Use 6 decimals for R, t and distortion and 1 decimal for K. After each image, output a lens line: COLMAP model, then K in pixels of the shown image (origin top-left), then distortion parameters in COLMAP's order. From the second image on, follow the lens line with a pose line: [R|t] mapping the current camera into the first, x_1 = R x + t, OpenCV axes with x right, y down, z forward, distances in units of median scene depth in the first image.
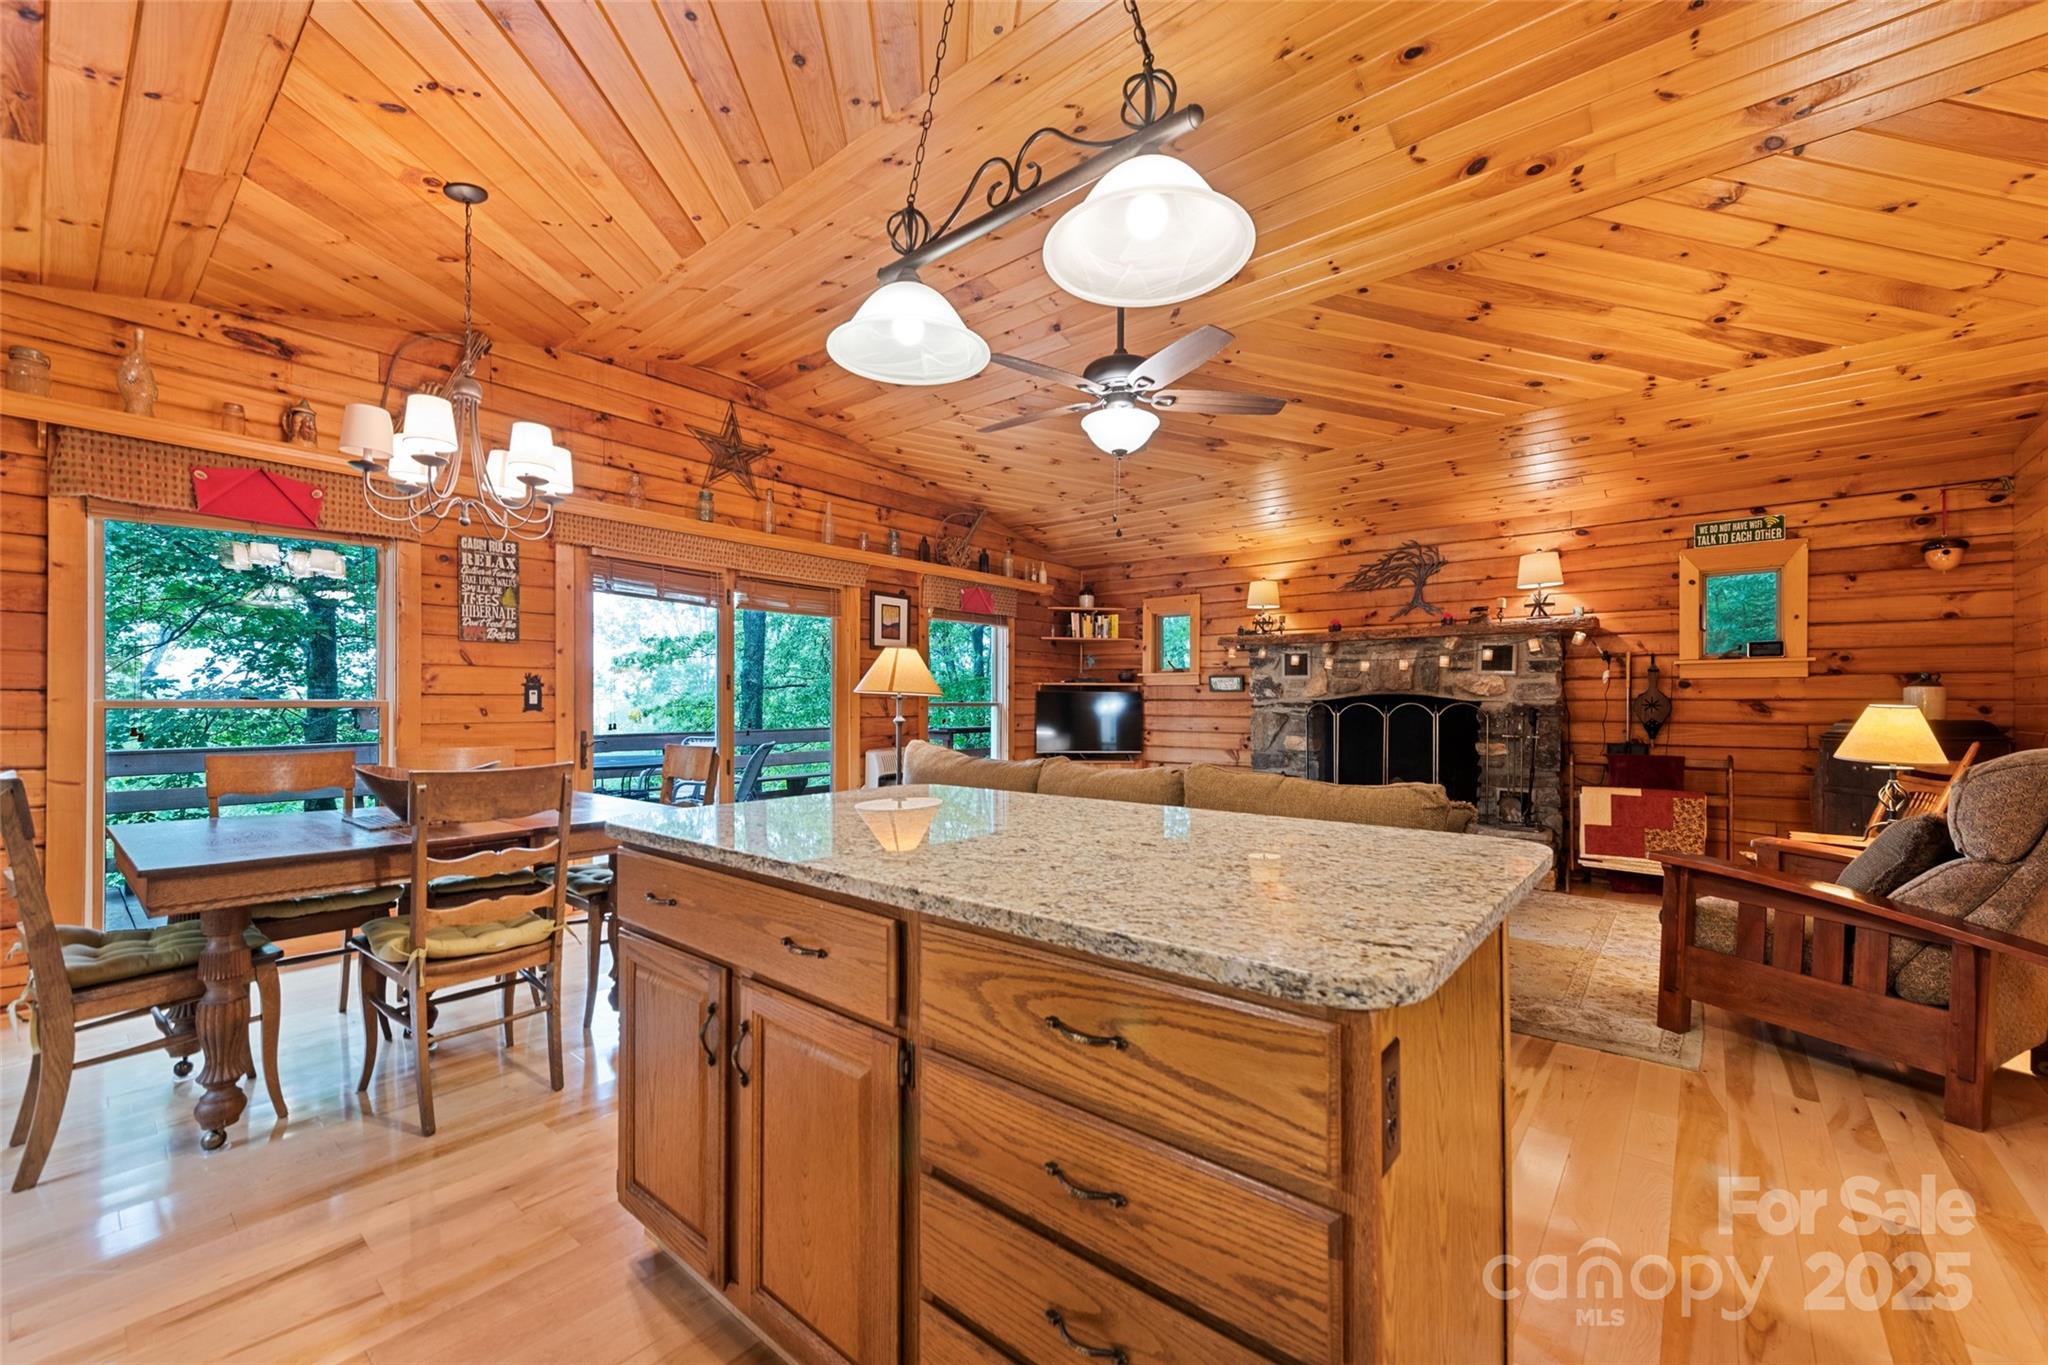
lens RADIAL K [[816.8, 0, 1021.6], [0, 816.8, 703.8], [0, 0, 1]] dist [0.013752, -0.000023]
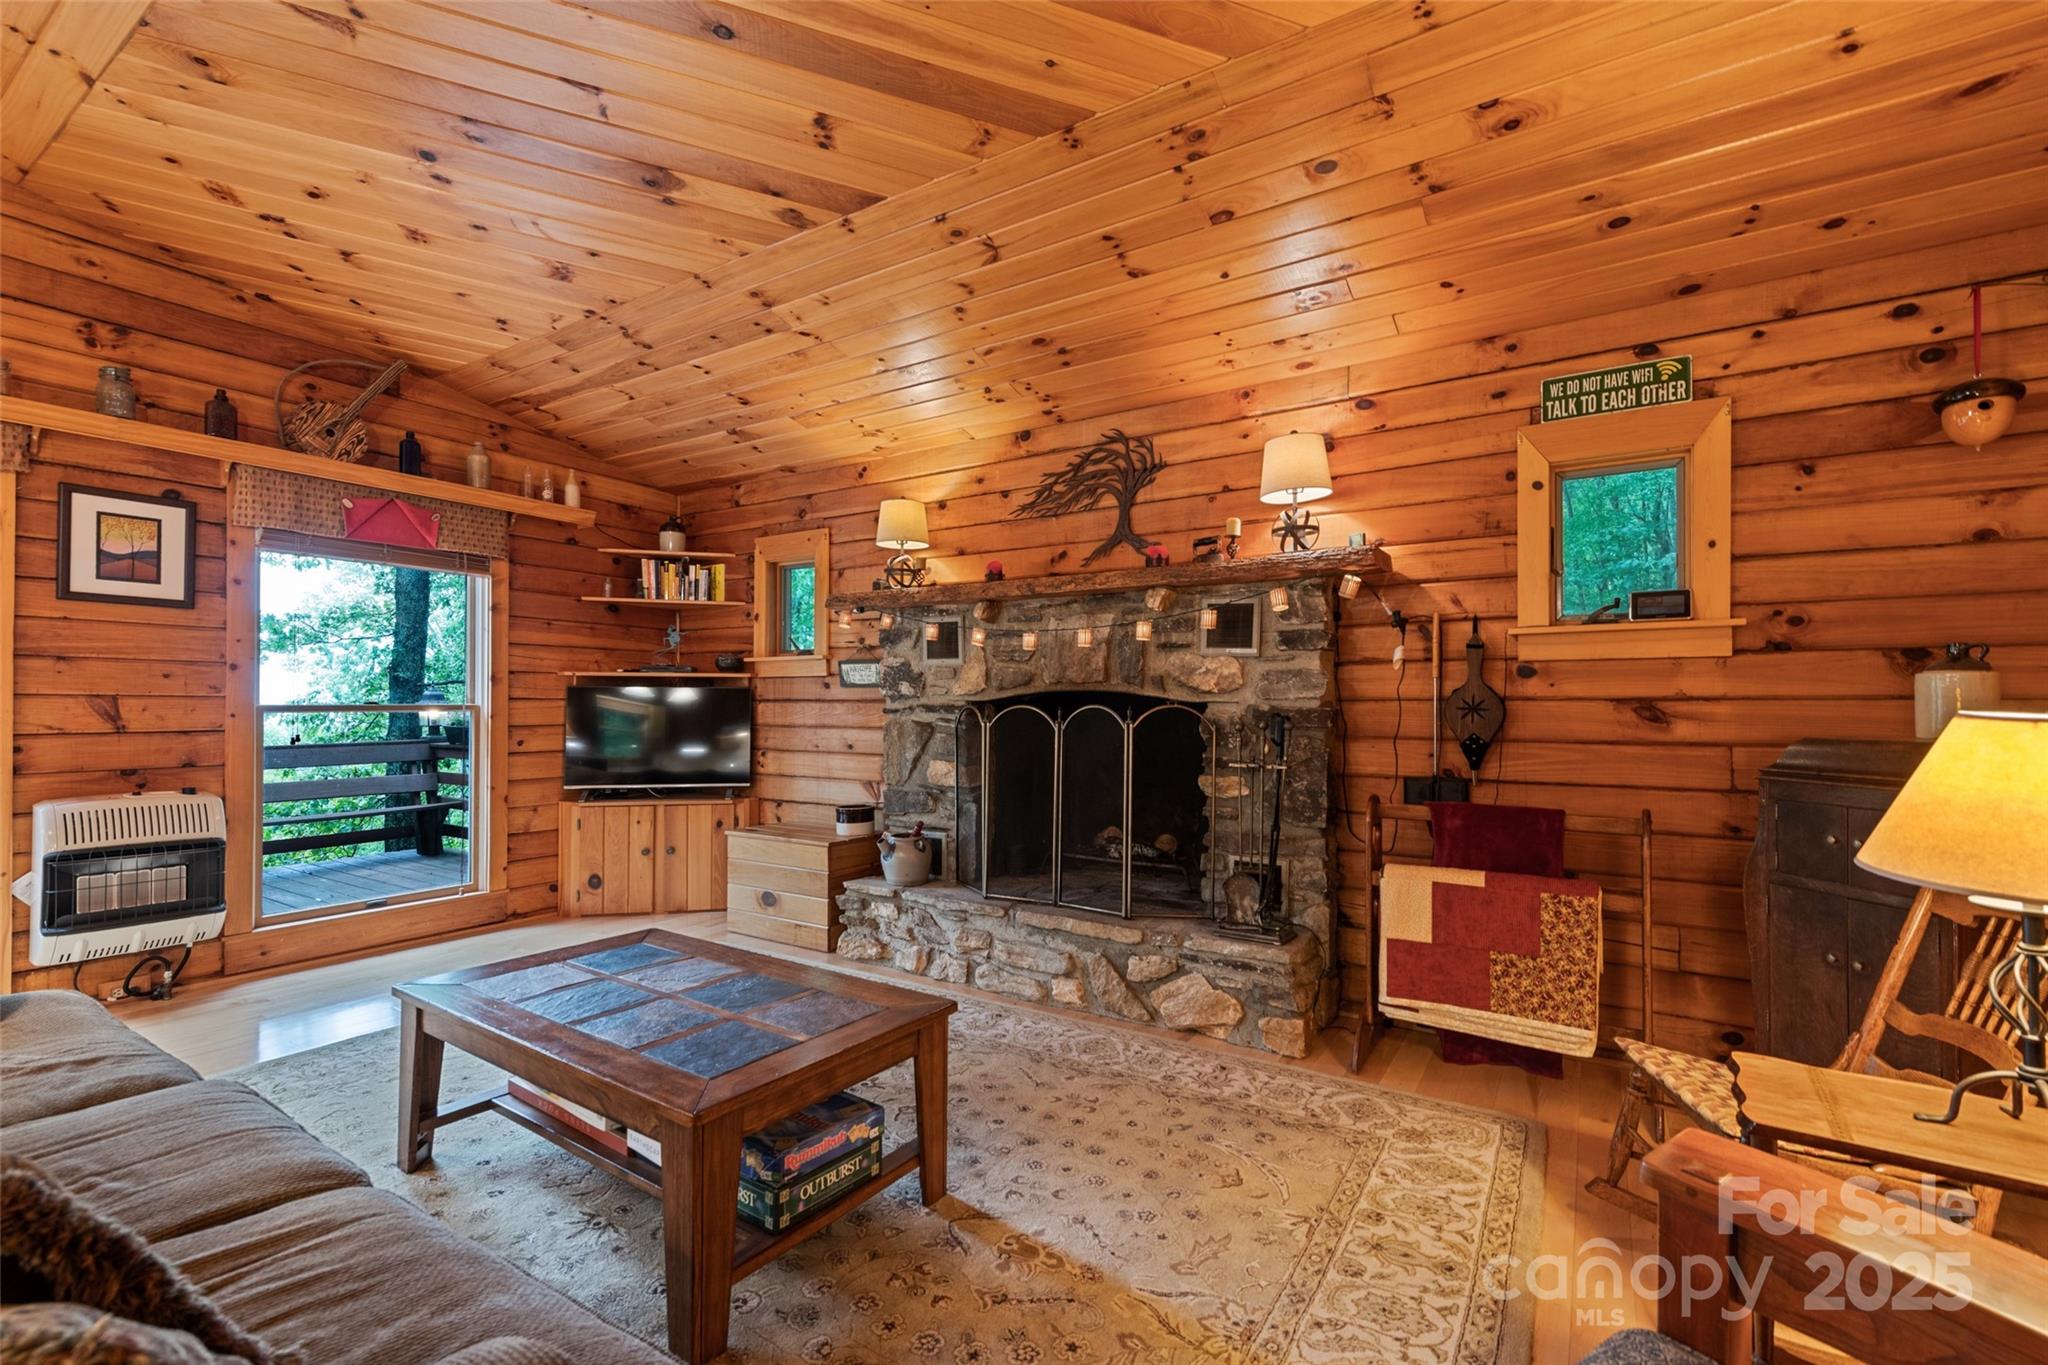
lens RADIAL K [[893.2, 0, 1016.8], [0, 893.2, 700.5], [0, 0, 1]] dist [0.017395, -0.000740]
pose [[0.992732, -0.000401, 0.120344, 0.360413], [0.001057, 0.999985, -0.005388, -0.001143], [-0.120340, 0.005476, 0.992718, 0.407058]]
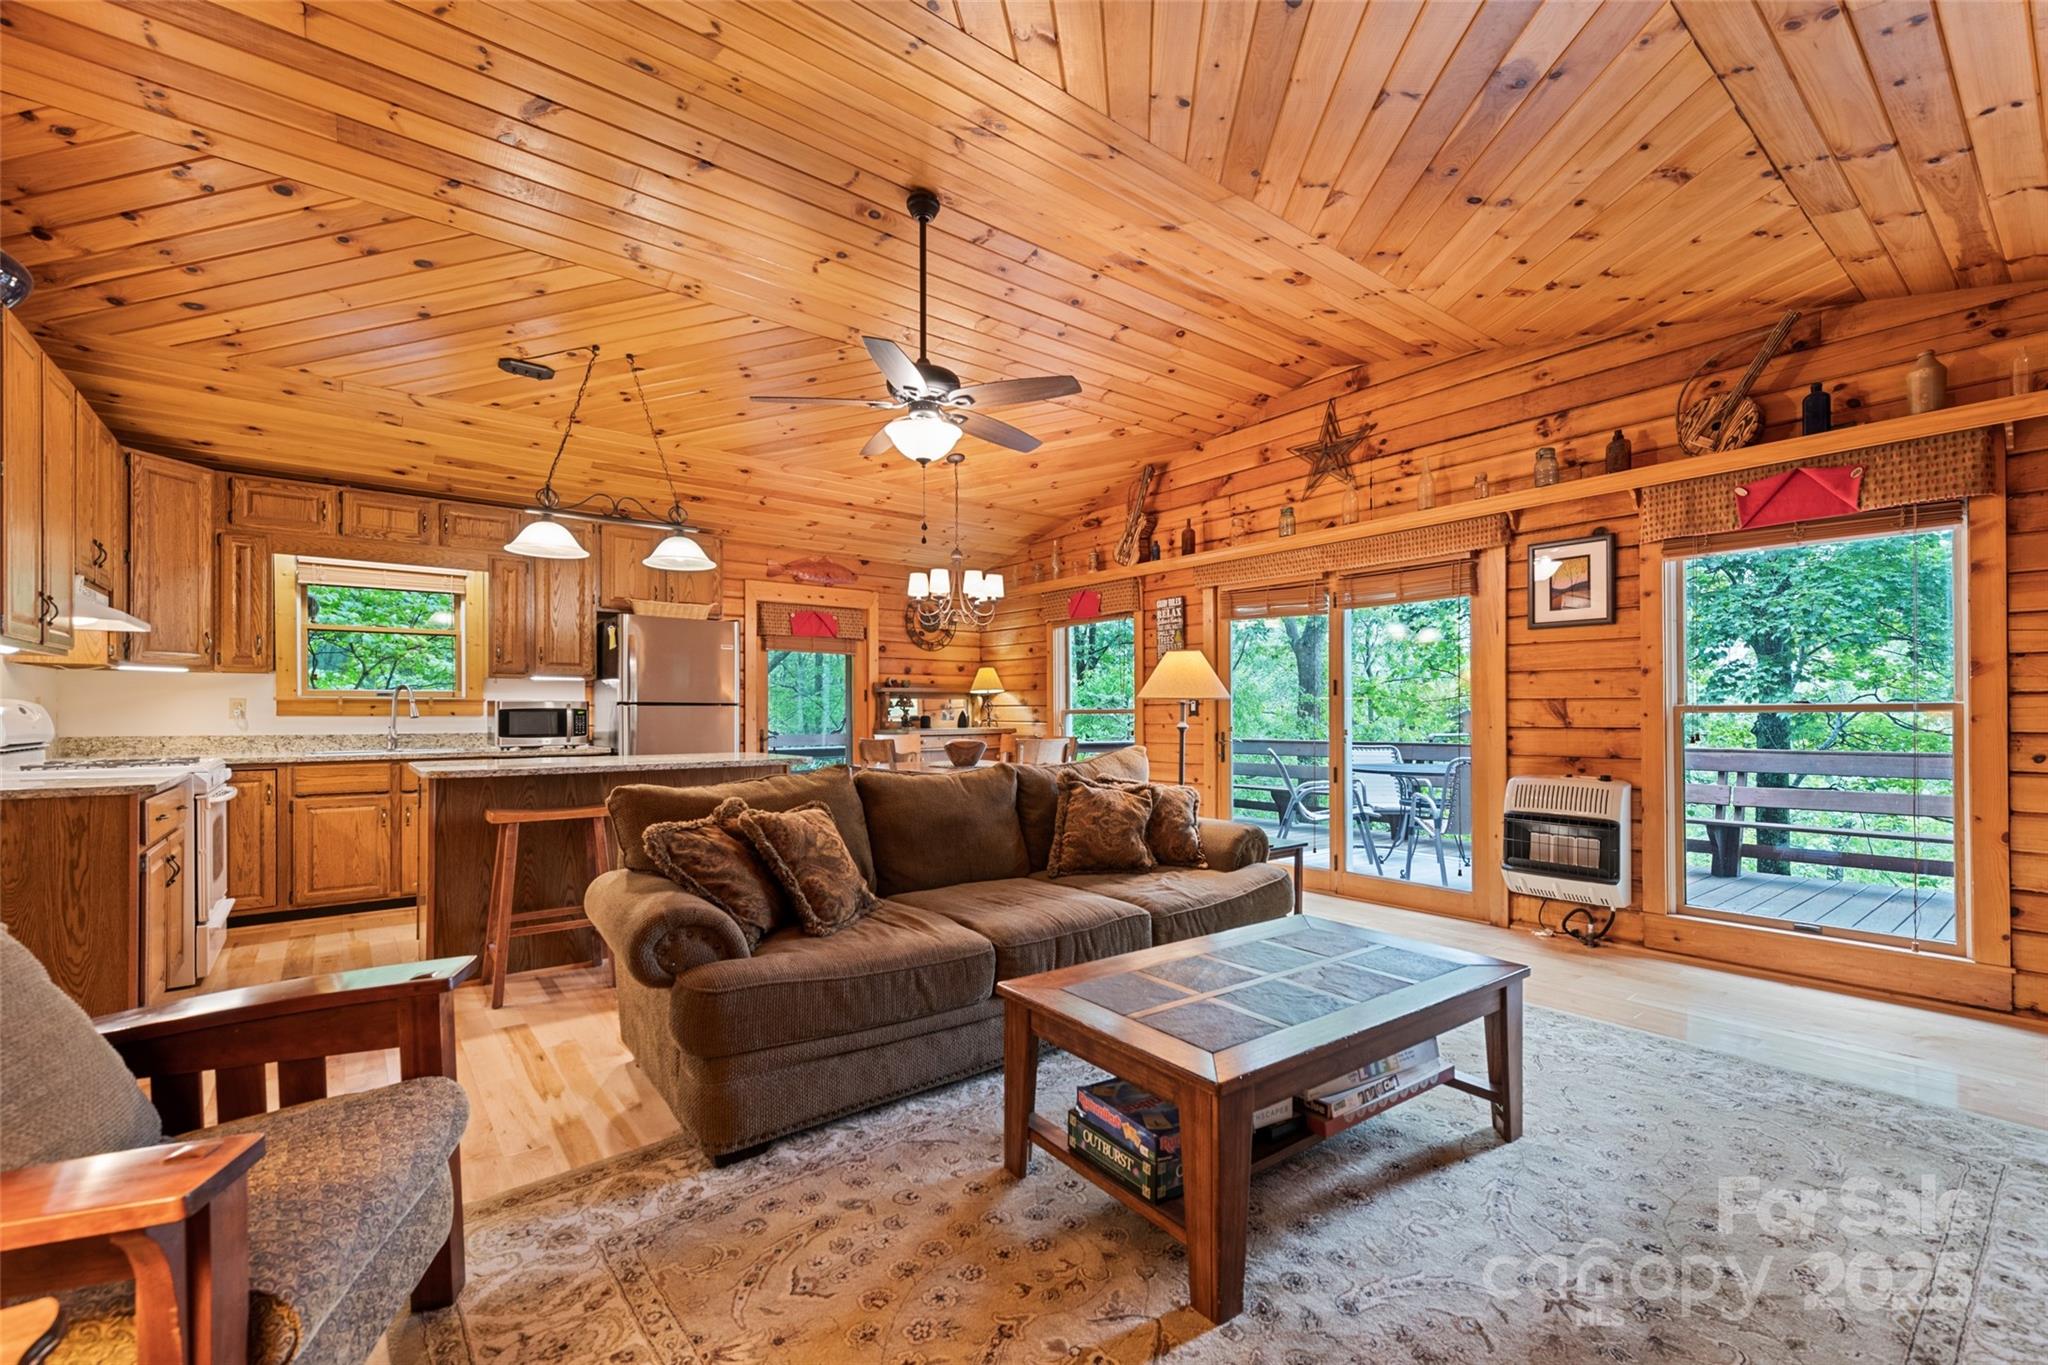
lens RADIAL K [[862.9, 0, 1025.5], [0, 862.9, 712.2], [0, 0, 1]] dist [0.020693, -0.005248]
pose [[-0.202399, -0.003196, -0.979298, 0.675854], [0.002301, 0.999990, -0.003739, 0.005166], [0.979300, -0.003010, -0.202390, 0.792274]]
